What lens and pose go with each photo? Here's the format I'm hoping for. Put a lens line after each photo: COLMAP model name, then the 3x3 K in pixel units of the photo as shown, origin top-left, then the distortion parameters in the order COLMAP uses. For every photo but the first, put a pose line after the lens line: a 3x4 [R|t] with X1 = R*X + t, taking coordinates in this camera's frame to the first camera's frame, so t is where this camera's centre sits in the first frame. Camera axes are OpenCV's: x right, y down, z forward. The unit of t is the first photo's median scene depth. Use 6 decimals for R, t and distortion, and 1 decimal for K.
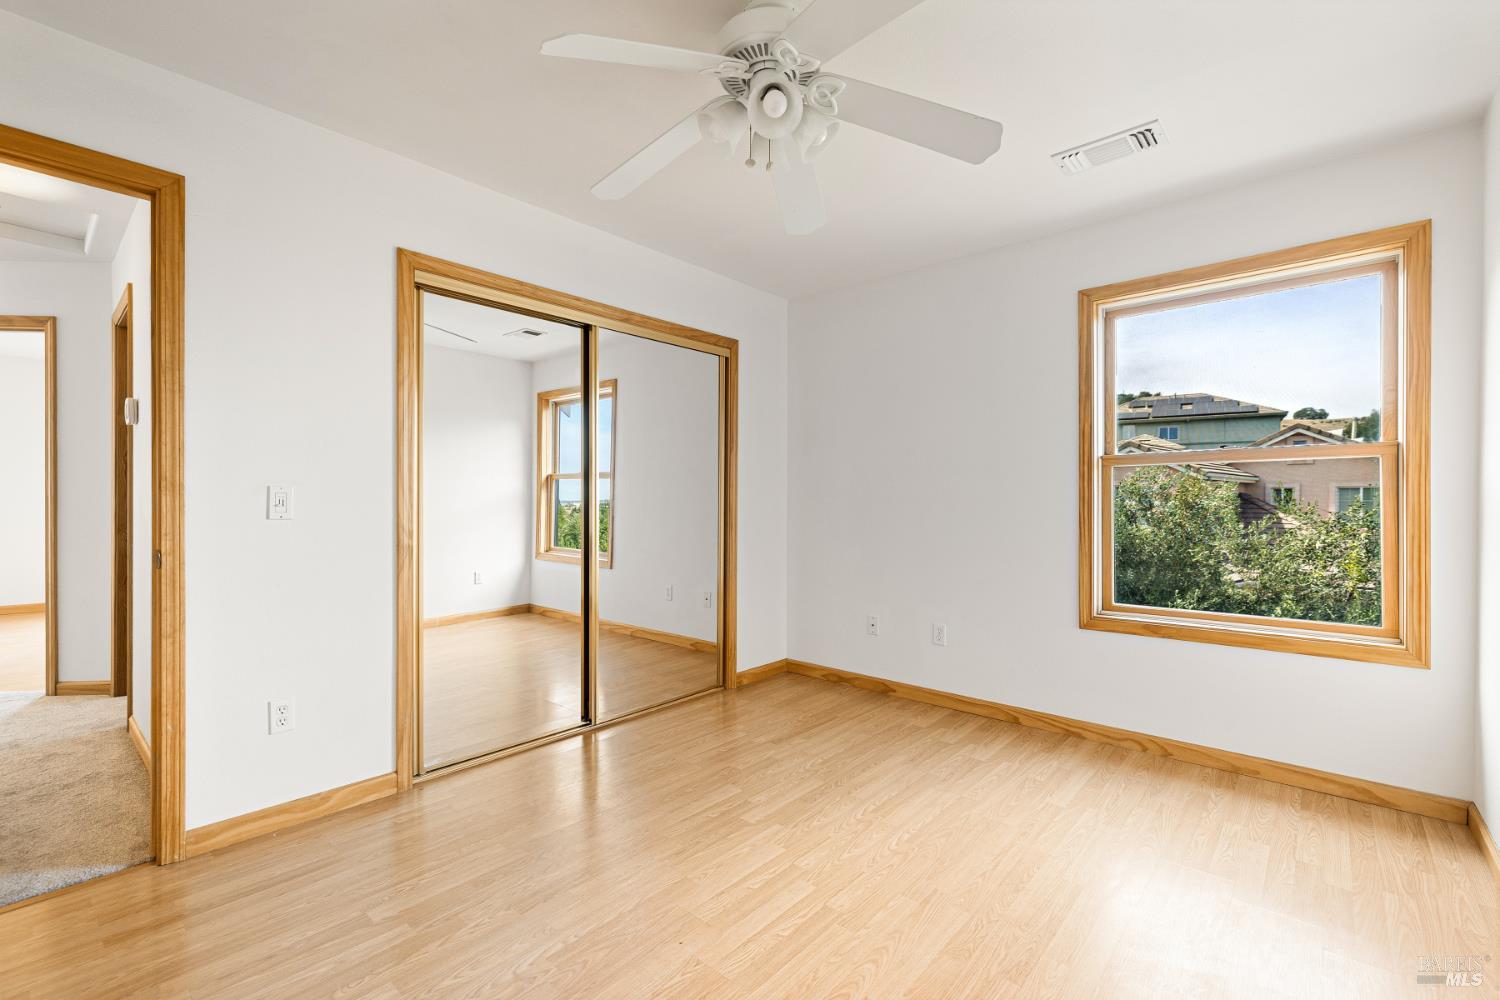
lens RADIAL K [[650.8, 0, 750.0], [0, 650.8, 500.0], [0, 0, 1]] dist [-0.000364, 0.000088]
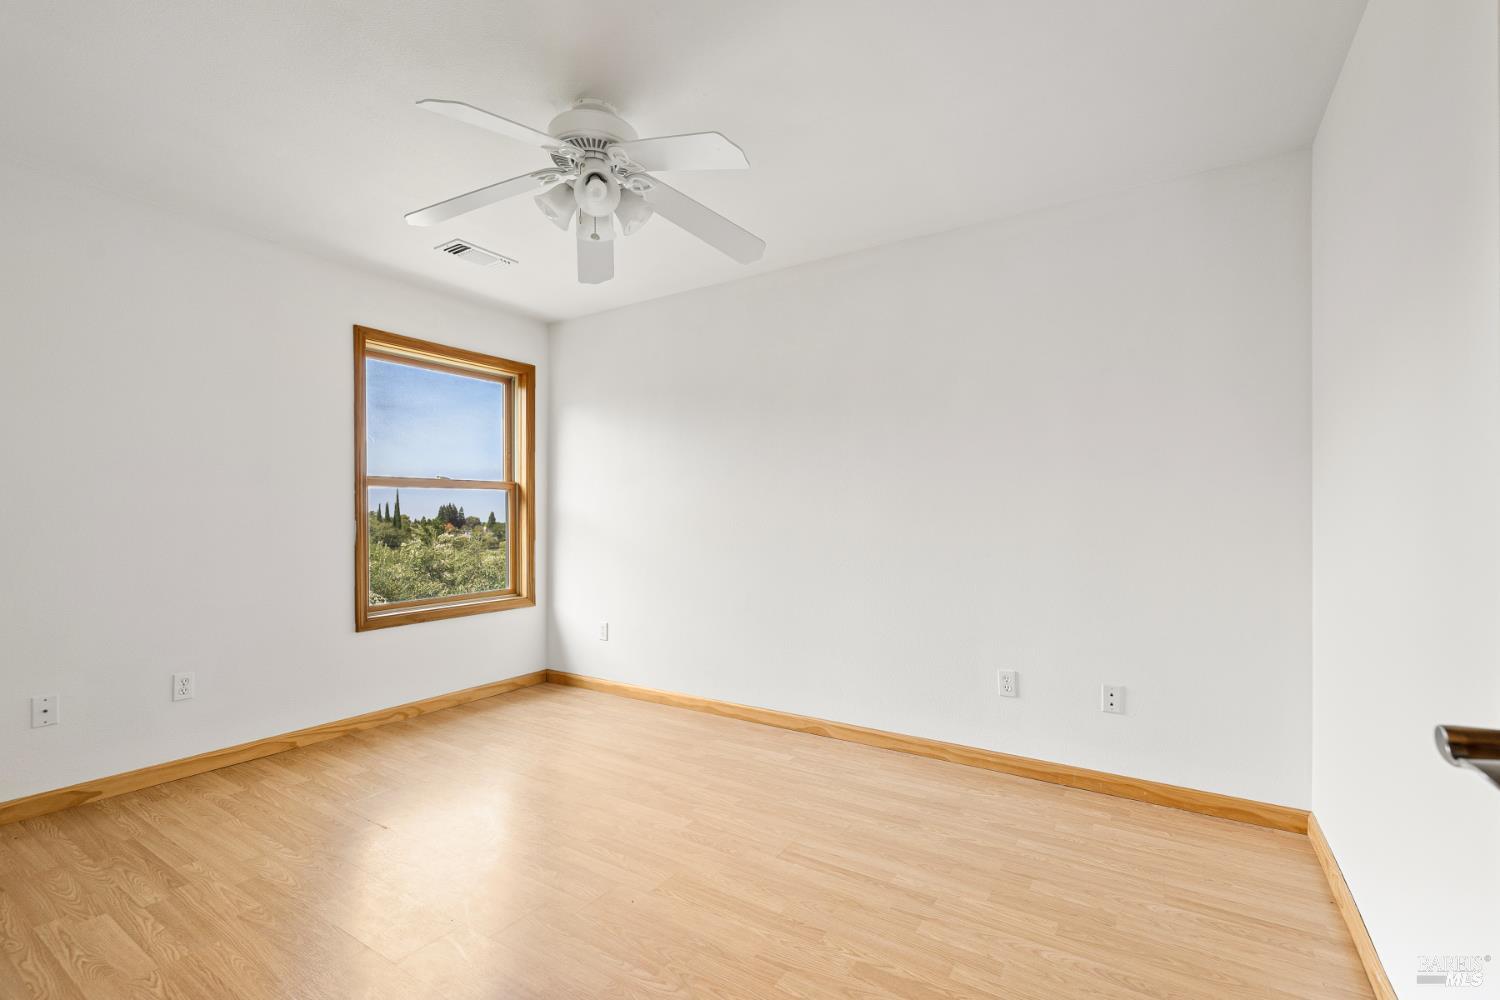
lens RADIAL K [[650.1, 0, 741.8], [0, 650.1, 490.6], [0, 0, 1]] dist [0.000376, 0.000235]
pose [[-0.145415, 0.037954, 0.988643, -0.705848], [0.001347, 0.999271, -0.038164, 0.001145], [-0.989370, -0.004218, -0.145360, 0.533846]]
